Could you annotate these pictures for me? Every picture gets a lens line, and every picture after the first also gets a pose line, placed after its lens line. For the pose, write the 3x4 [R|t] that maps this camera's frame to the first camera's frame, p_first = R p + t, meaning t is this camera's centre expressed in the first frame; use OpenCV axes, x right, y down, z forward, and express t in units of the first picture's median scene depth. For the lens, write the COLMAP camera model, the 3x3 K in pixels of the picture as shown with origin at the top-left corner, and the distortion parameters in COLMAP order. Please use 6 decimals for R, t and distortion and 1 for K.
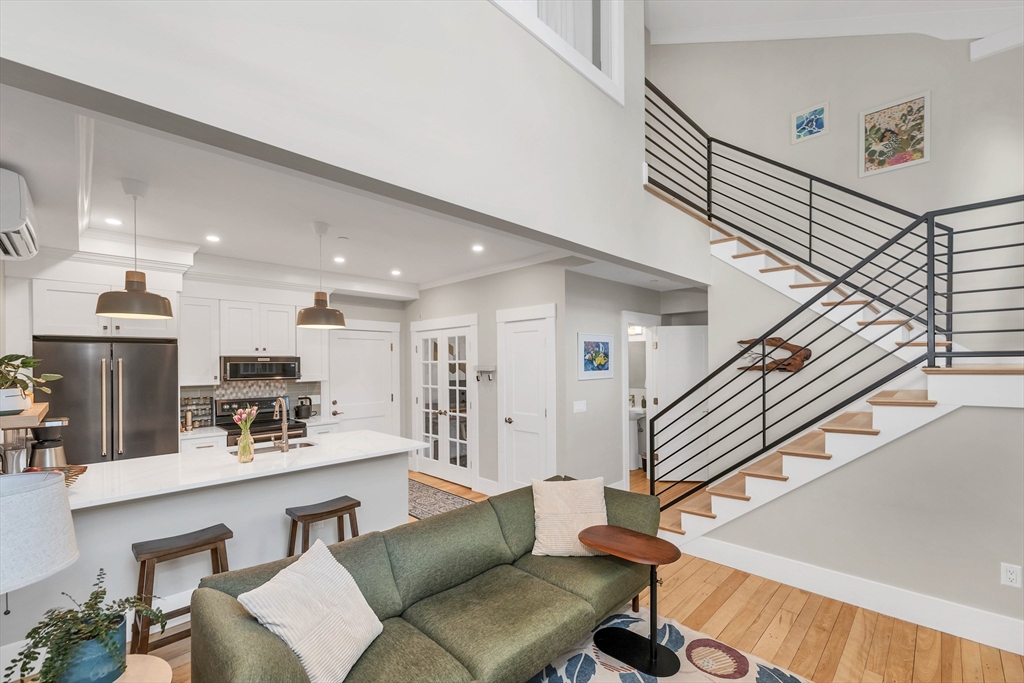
lens RADIAL K [[428.2, 0, 509.8], [0, 428.2, 363.4], [0, 0, 1]] dist [0.000052, -0.000144]
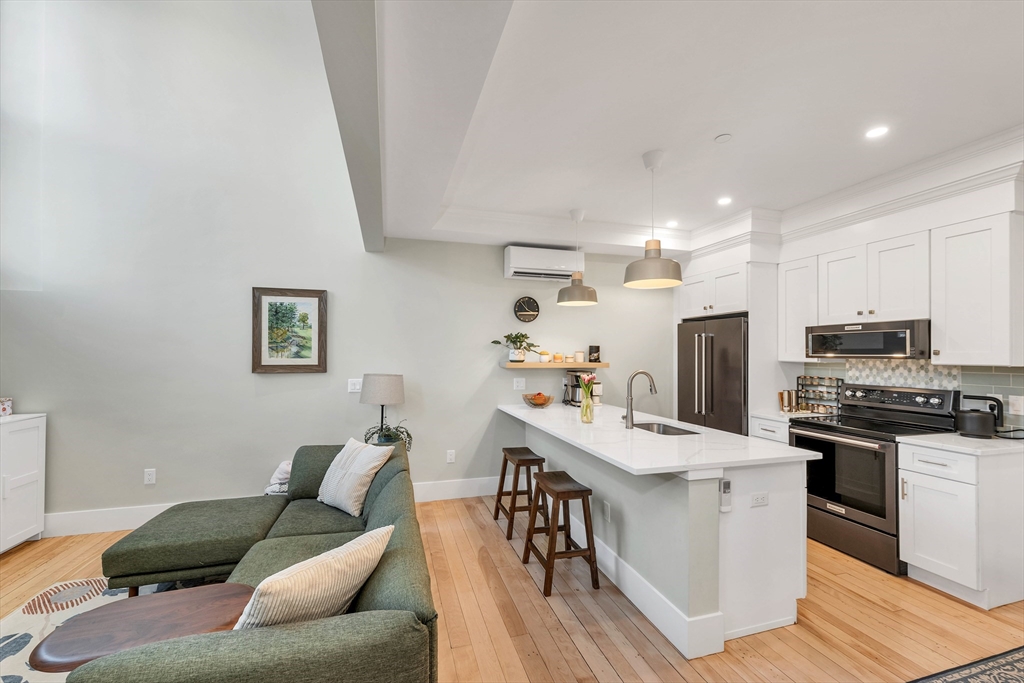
lens RADIAL K [[422.5, 0, 509.8], [0, 422.5, 350.3], [0, 0, 1]] dist [0.002555, 0.000090]
pose [[-0.477830, -0.000811, -0.878452, 0.266080], [-0.000090, 1.000000, -0.000875, 0.026455], [0.878452, -0.000339, -0.477830, 0.817611]]
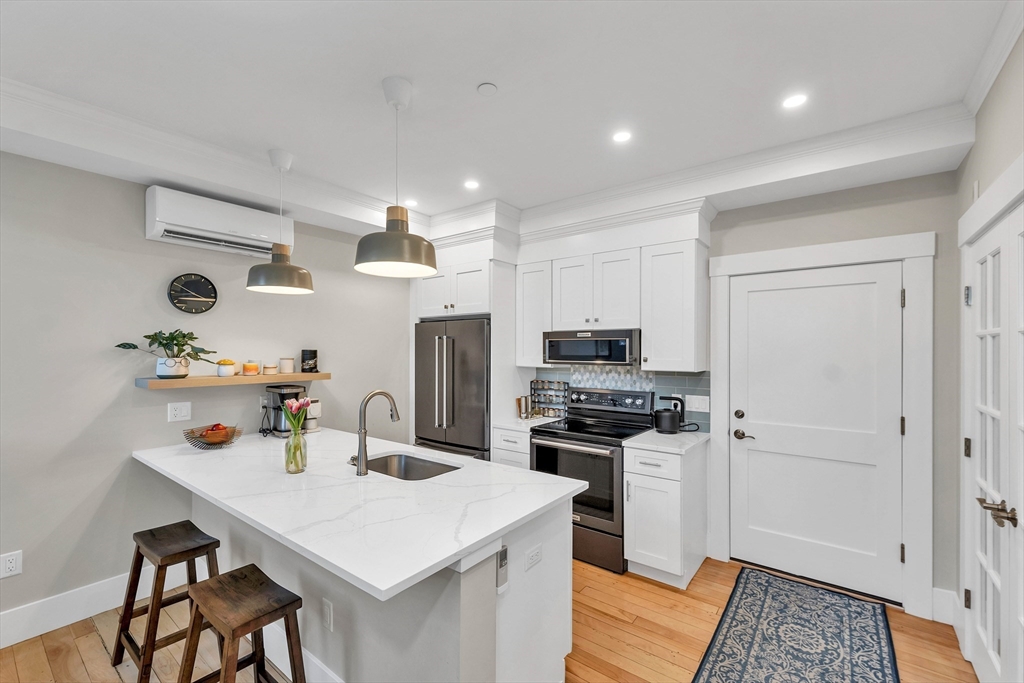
lens RADIAL K [[430.9, 0, 511.1], [0, 430.9, 348.4], [0, 0, 1]] dist [0.005432, -0.000229]
pose [[0.131010, 0.007142, -0.991355, 0.095694], [-0.001598, 0.999974, 0.006993, 0.008150], [0.991380, 0.000668, 0.131018, 0.769164]]
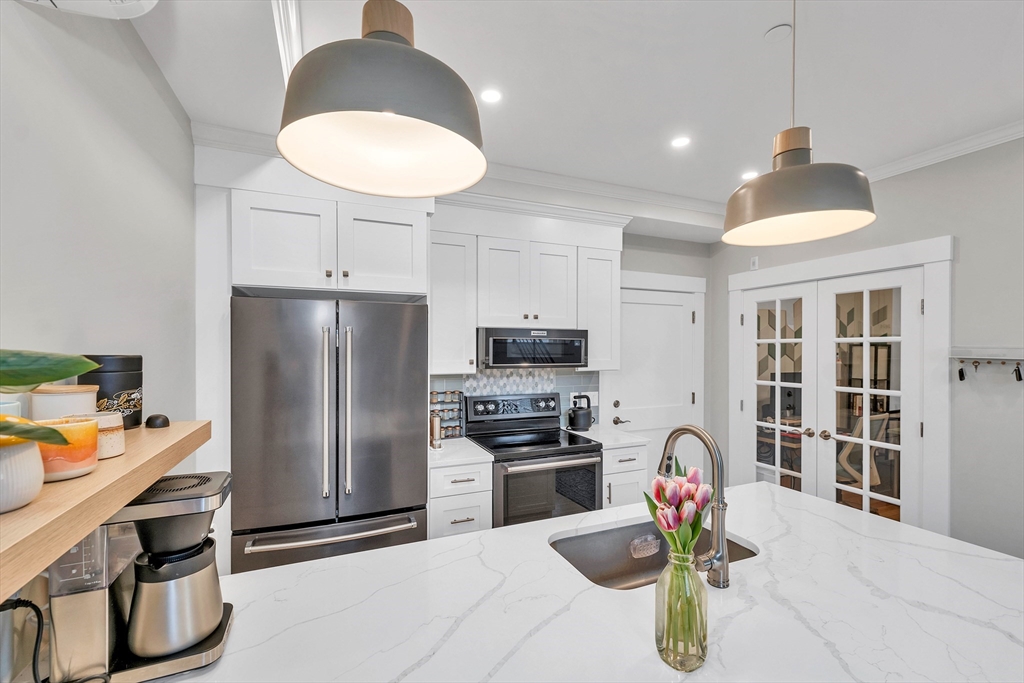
lens RADIAL K [[431.6, 0, 510.7], [0, 431.6, 350.7], [0, 0, 1]] dist [0.001808, -0.000257]
pose [[0.927536, 0.012288, -0.373533, -0.374385], [-0.009334, 0.999909, 0.009716, 0.009408], [0.373618, -0.005526, 0.927566, 0.413859]]
